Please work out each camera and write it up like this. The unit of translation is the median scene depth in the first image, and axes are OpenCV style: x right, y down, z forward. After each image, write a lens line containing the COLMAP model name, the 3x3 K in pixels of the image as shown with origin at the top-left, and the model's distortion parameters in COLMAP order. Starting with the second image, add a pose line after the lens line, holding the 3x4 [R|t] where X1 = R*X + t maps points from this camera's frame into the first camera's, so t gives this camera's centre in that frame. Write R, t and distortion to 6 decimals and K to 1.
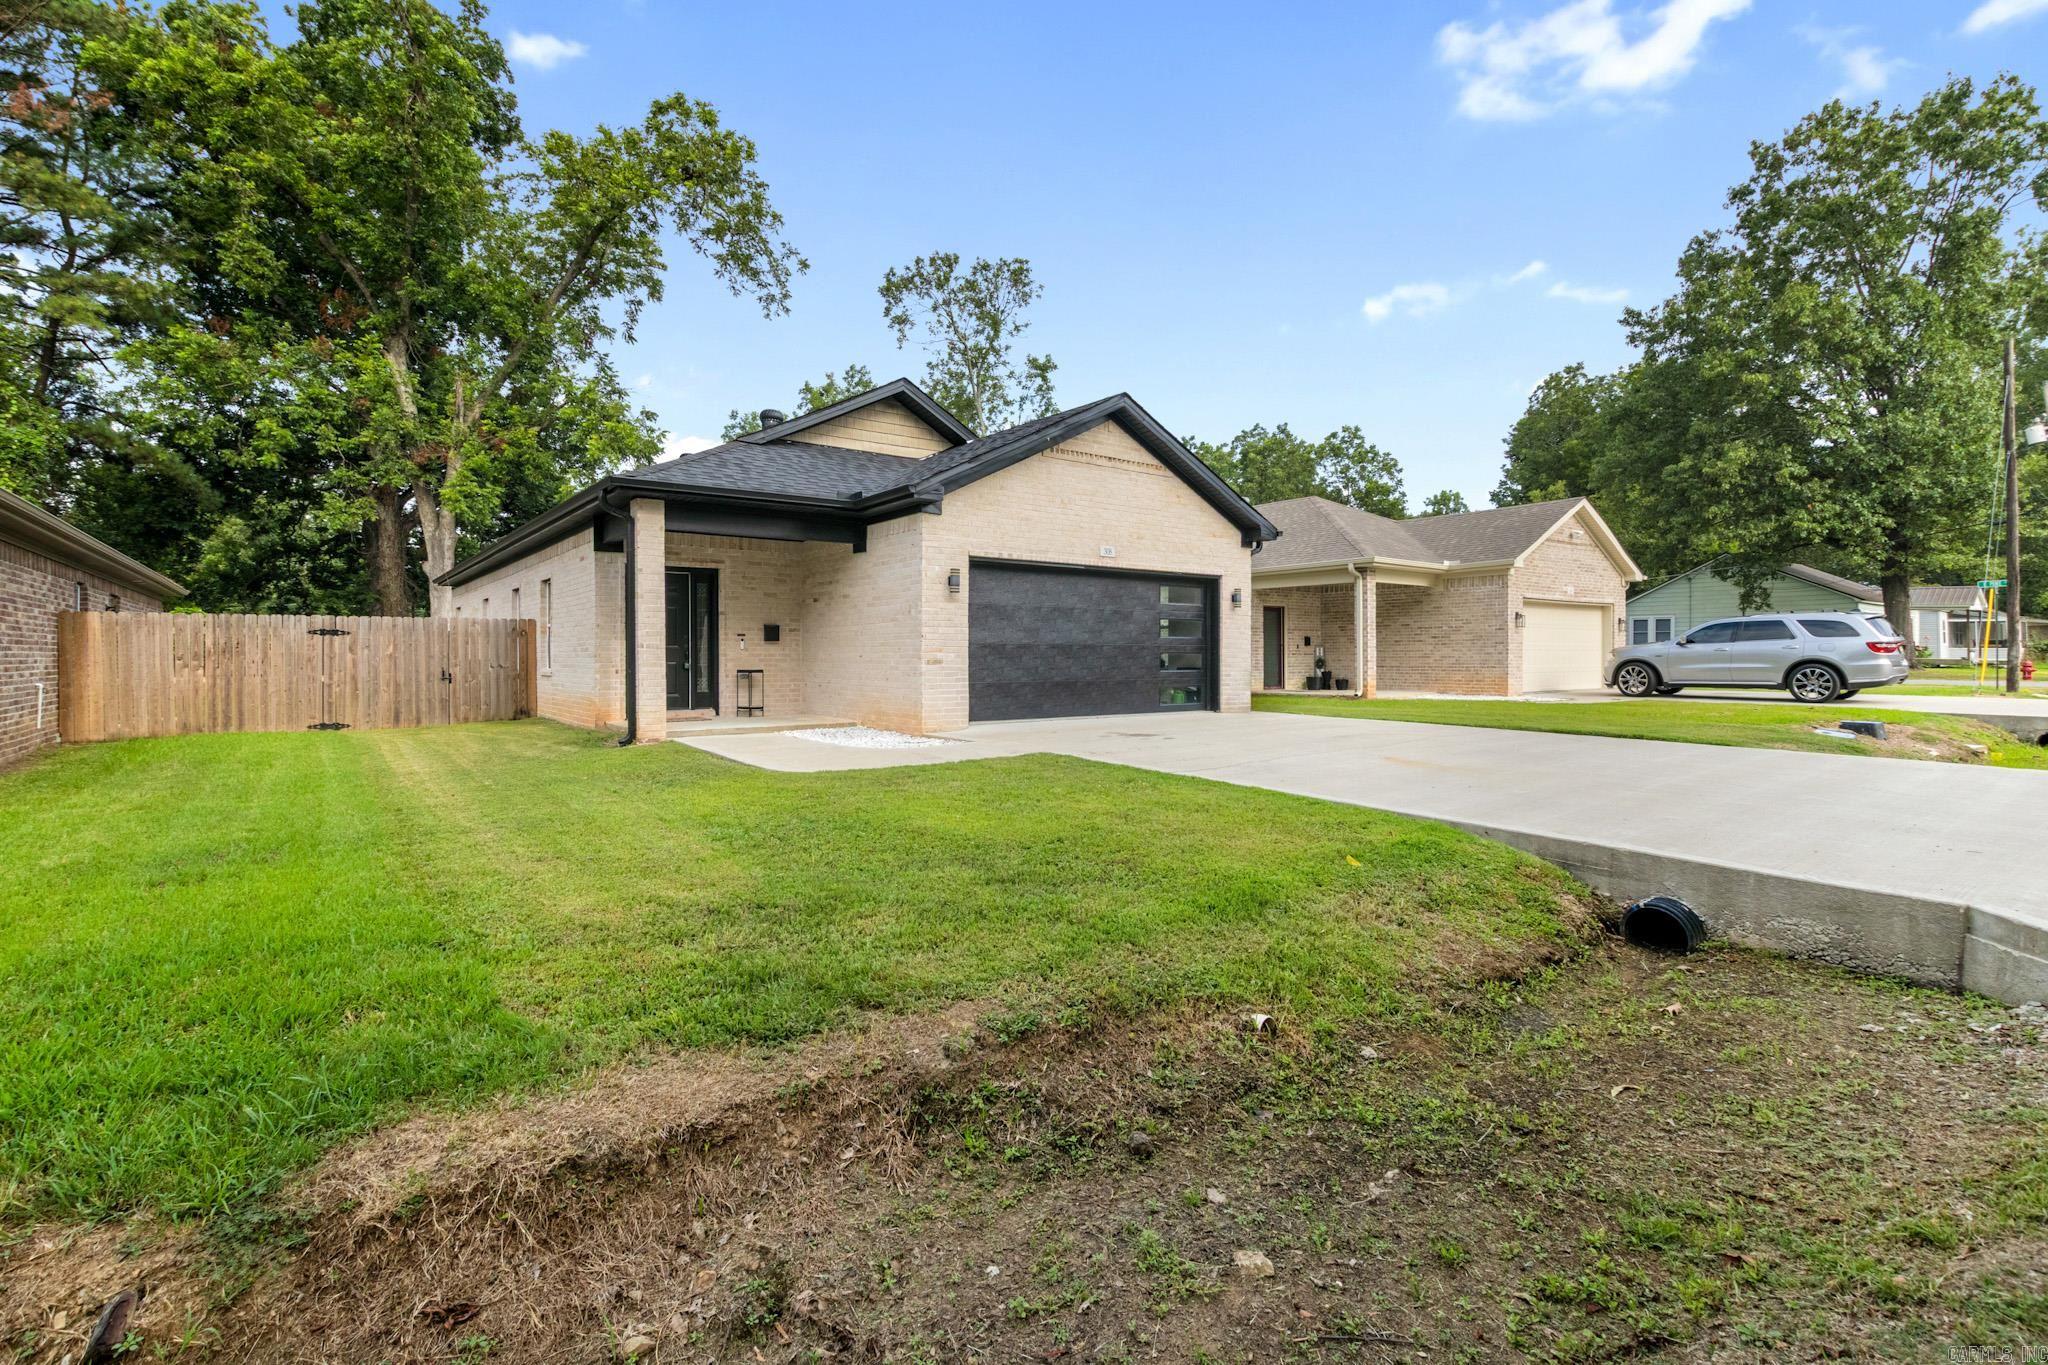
lens RADIAL K [[945.5, 0, 1026.2], [0, 945.5, 669.3], [0, 0, 1]] dist [0.000119, -0.001026]
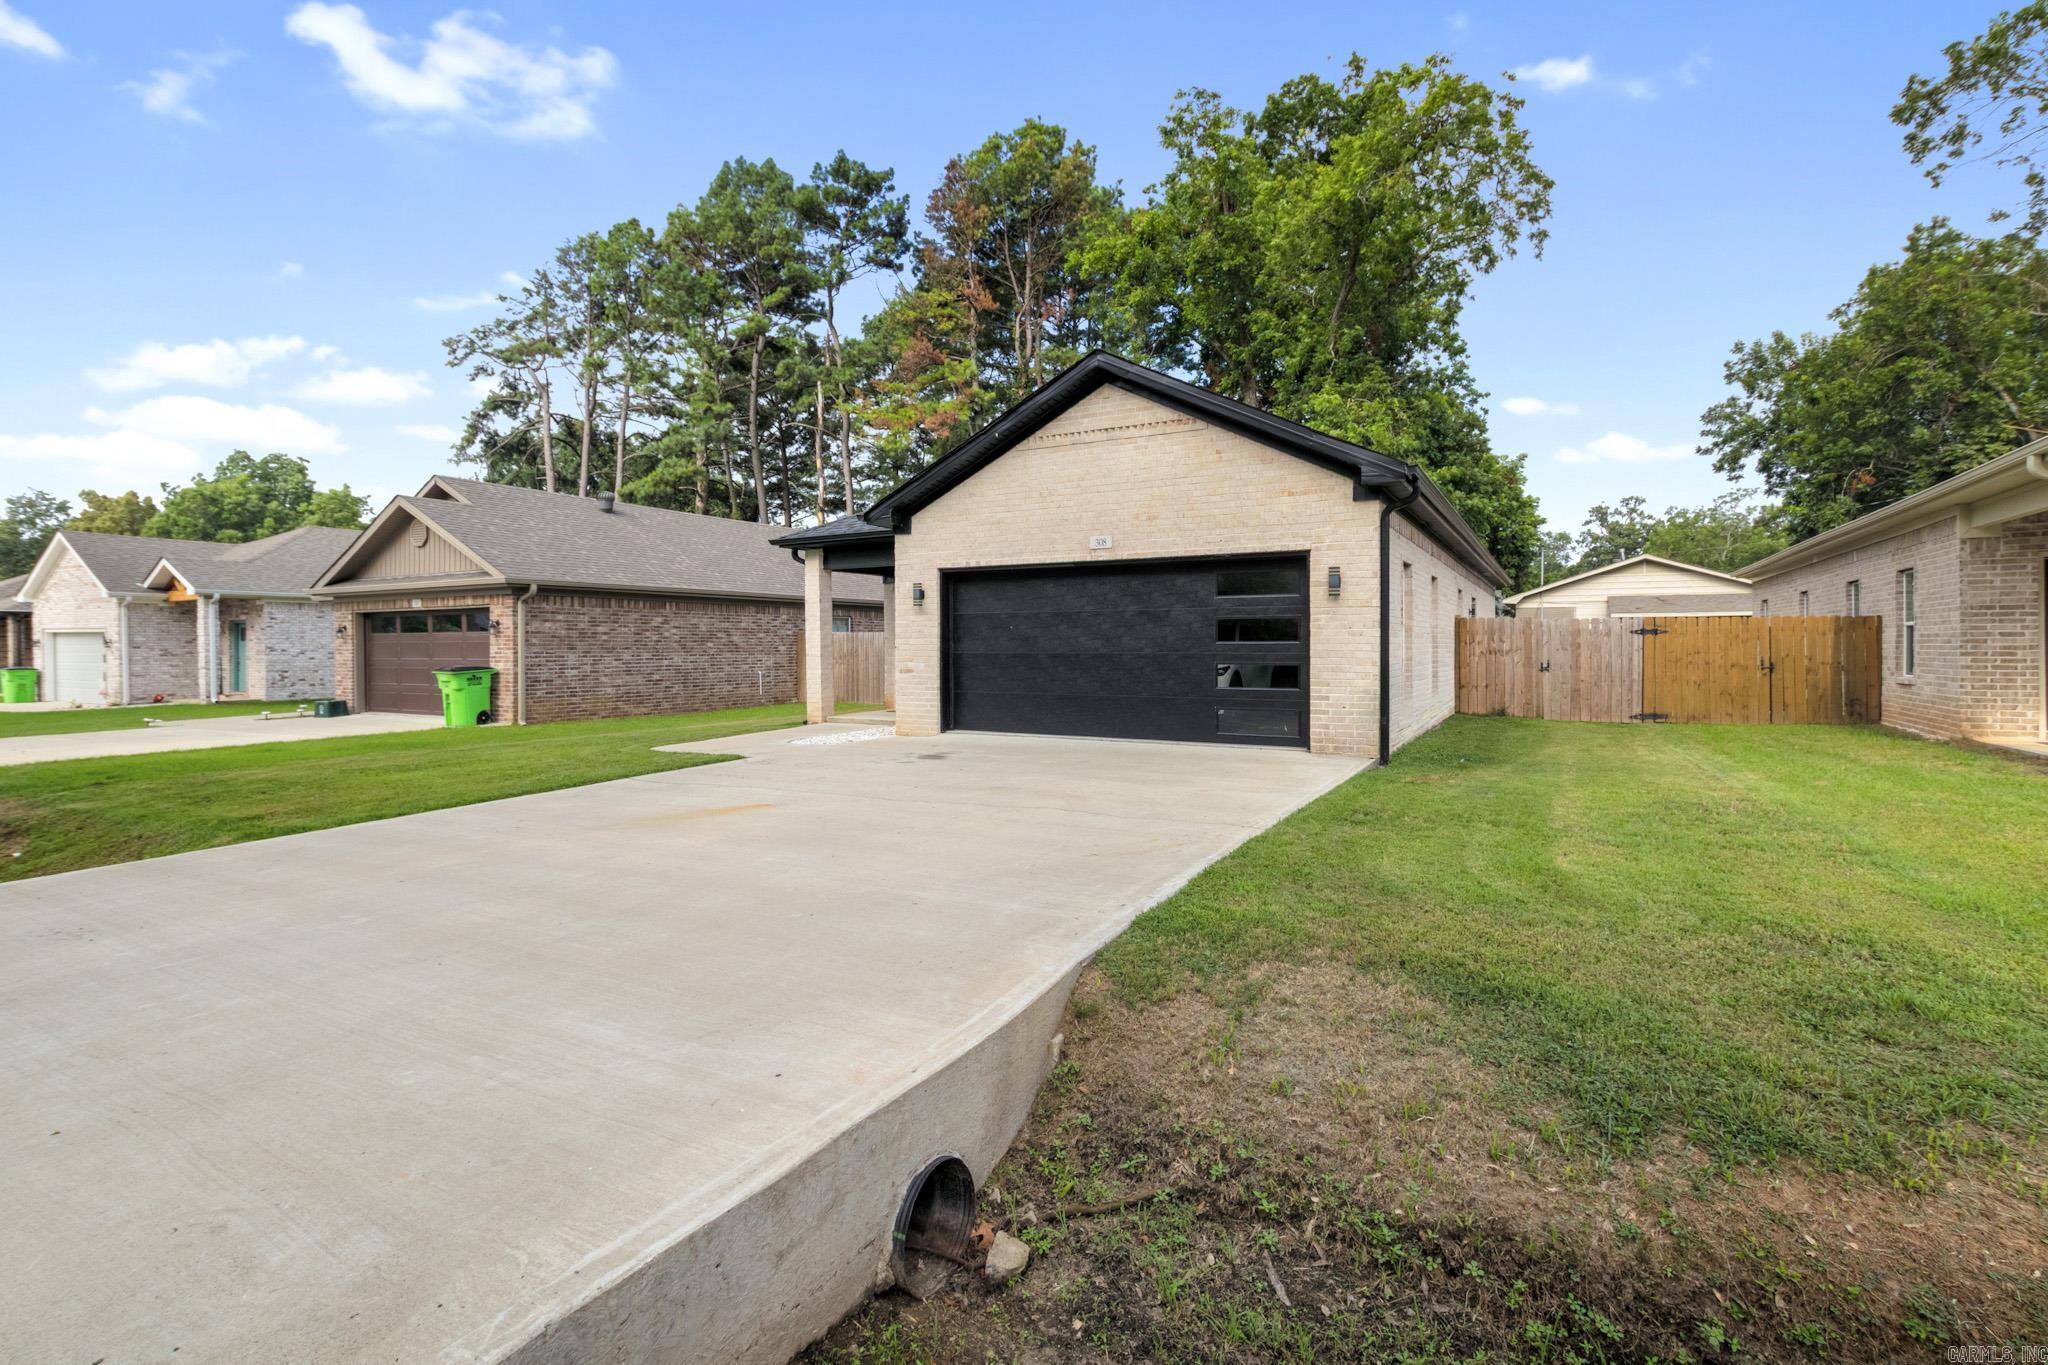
lens RADIAL K [[945.5, 0, 1025.5], [0, 945.5, 673.7], [0, 0, 1]] dist [0.000119, -0.001026]
pose [[0.441281, 0.023944, -0.897049, 0.812203], [-0.009007, 0.999712, 0.022254, -0.026776], [0.897324, -0.001740, 0.441370, 0.570653]]
